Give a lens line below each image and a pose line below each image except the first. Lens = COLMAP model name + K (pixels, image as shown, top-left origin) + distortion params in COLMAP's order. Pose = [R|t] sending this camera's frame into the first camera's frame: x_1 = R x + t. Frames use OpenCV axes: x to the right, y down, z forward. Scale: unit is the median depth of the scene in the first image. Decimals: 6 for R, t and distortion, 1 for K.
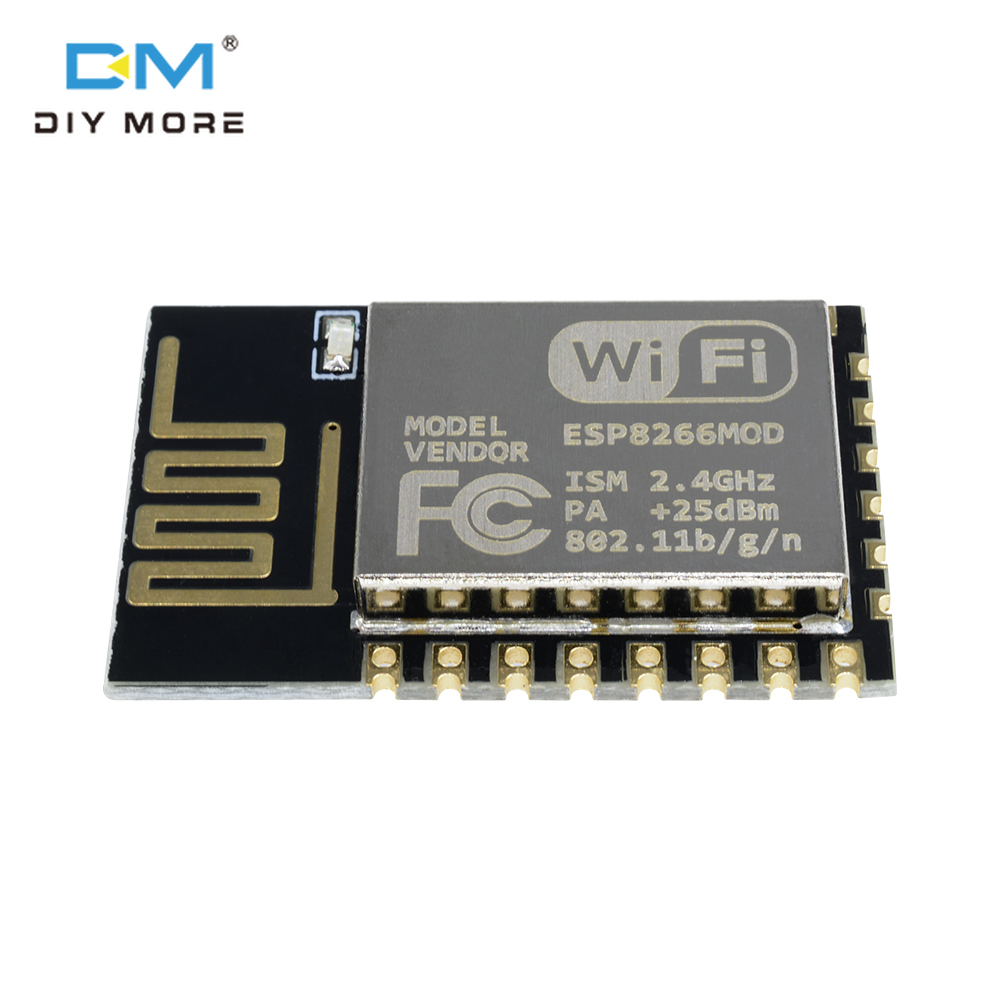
lens RADIAL K [[2974.9, 0, 500.0], [0, 2974.9, 500.0], [0, 0, 1]] dist [0.126425, 0.856698]
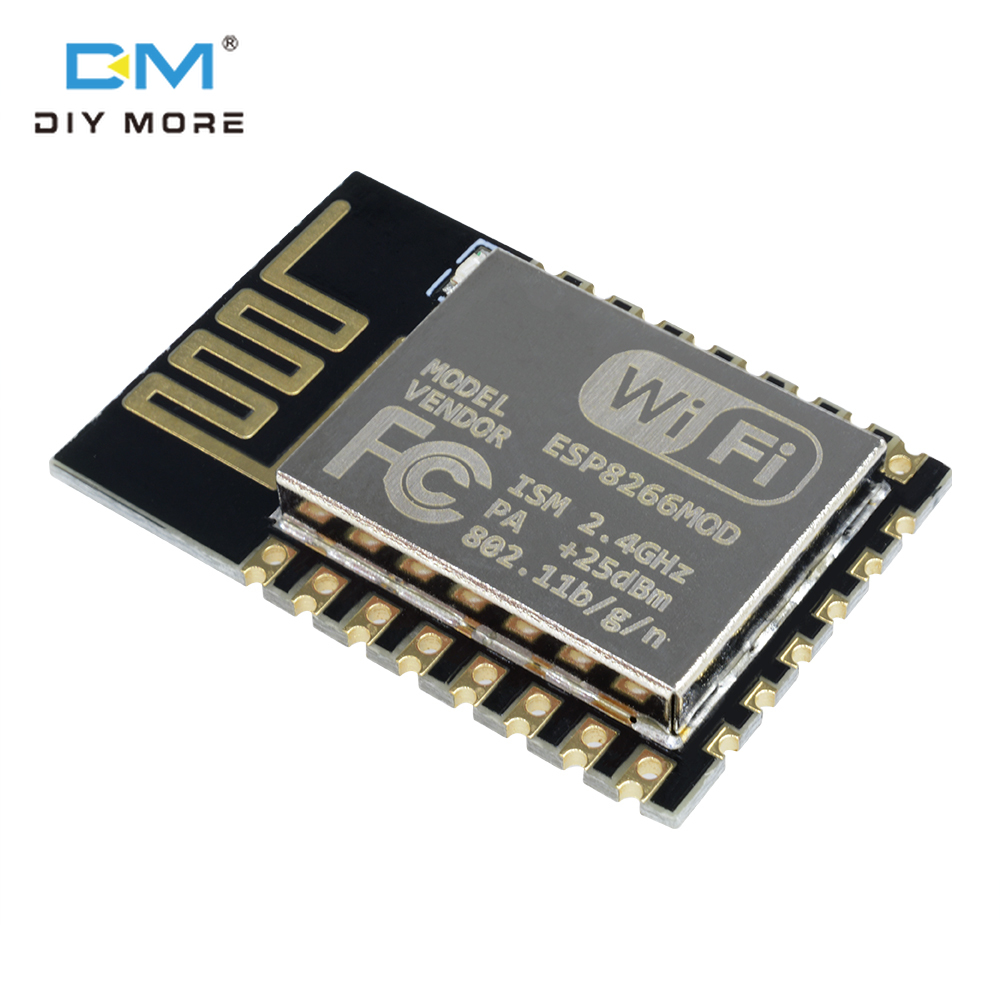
lens RADIAL K [[2974.9, 0, 500.0], [0, 2974.9, 500.0], [0, 0, 1]] dist [0.126425, 0.856698]
pose [[0.819889, 0.440437, -0.365784, 0.380383], [-0.428639, 0.895763, 0.117803, -0.114689], [0.379540, 0.060204, 0.923214, 0.088980]]
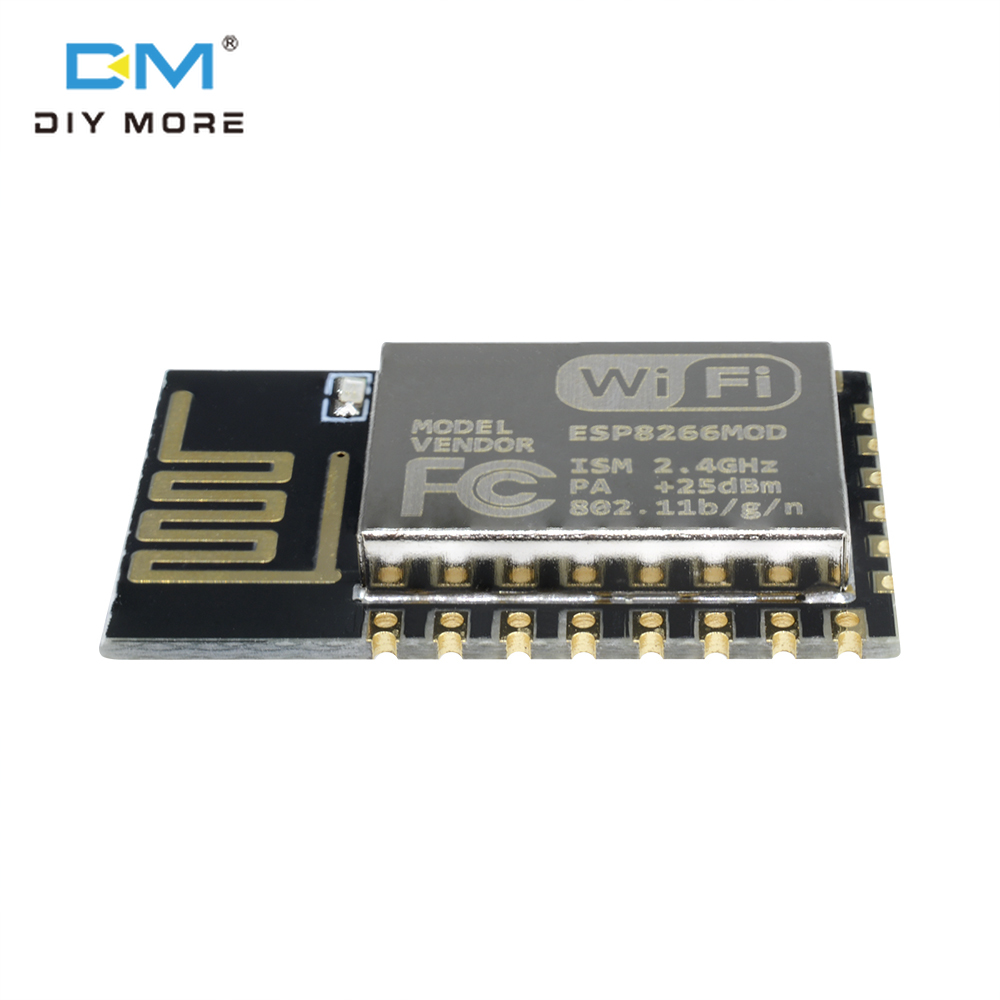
lens RADIAL K [[3258.3, 0, 636.8], [0, 3258.3, 500.2], [0, 0, 1]] dist [0.001049, 0.883620]
pose [[0.999585, 0.010952, 0.026627, 0.015184], [-0.002927, 0.958686, -0.284450, 0.317685], [-0.028642, 0.284254, 0.958321, -0.053575]]
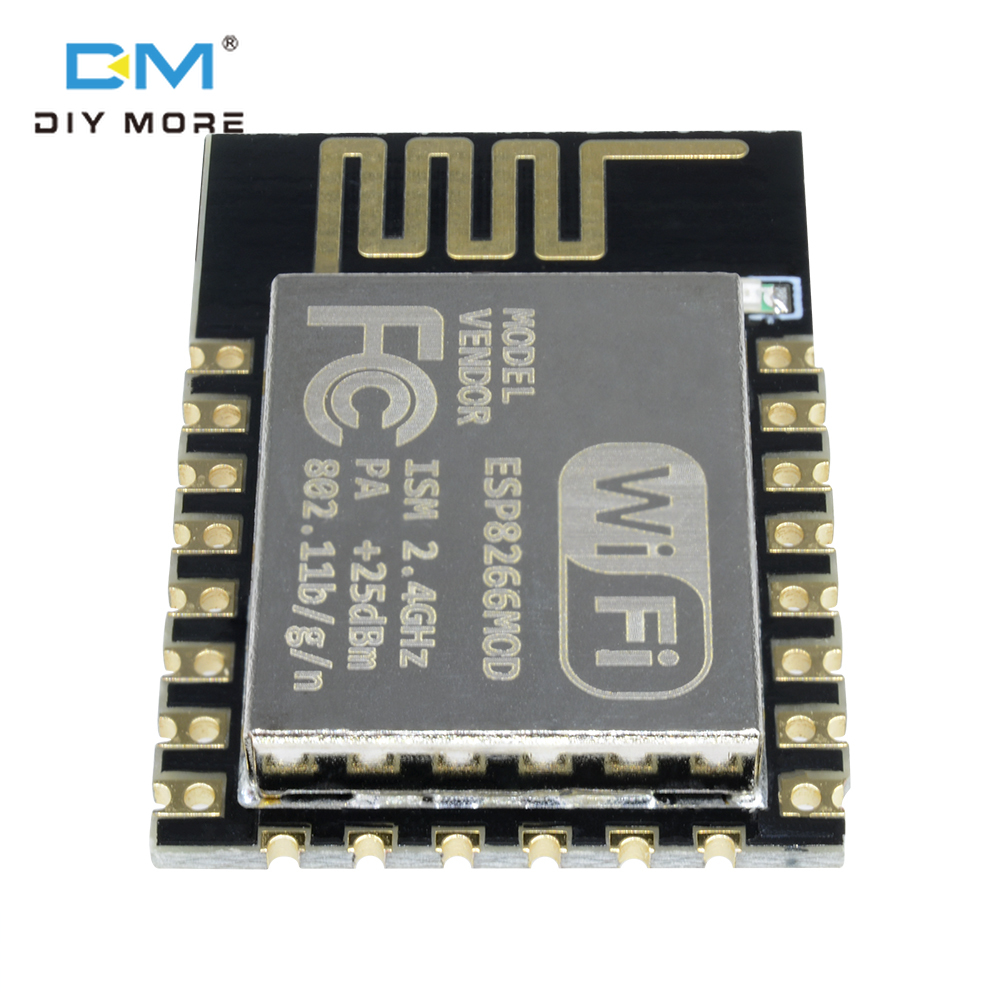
lens RADIAL K [[3826.2, 0, 475.6], [0, 3826.2, 500.2], [0, 0, 1]] dist [0.127448, -0.021976]
pose [[0.009024, 0.769745, -0.638287, 0.671322], [-0.753869, 0.424602, 0.501392, -0.515763], [0.656962, 0.476661, 0.584119, 0.425581]]
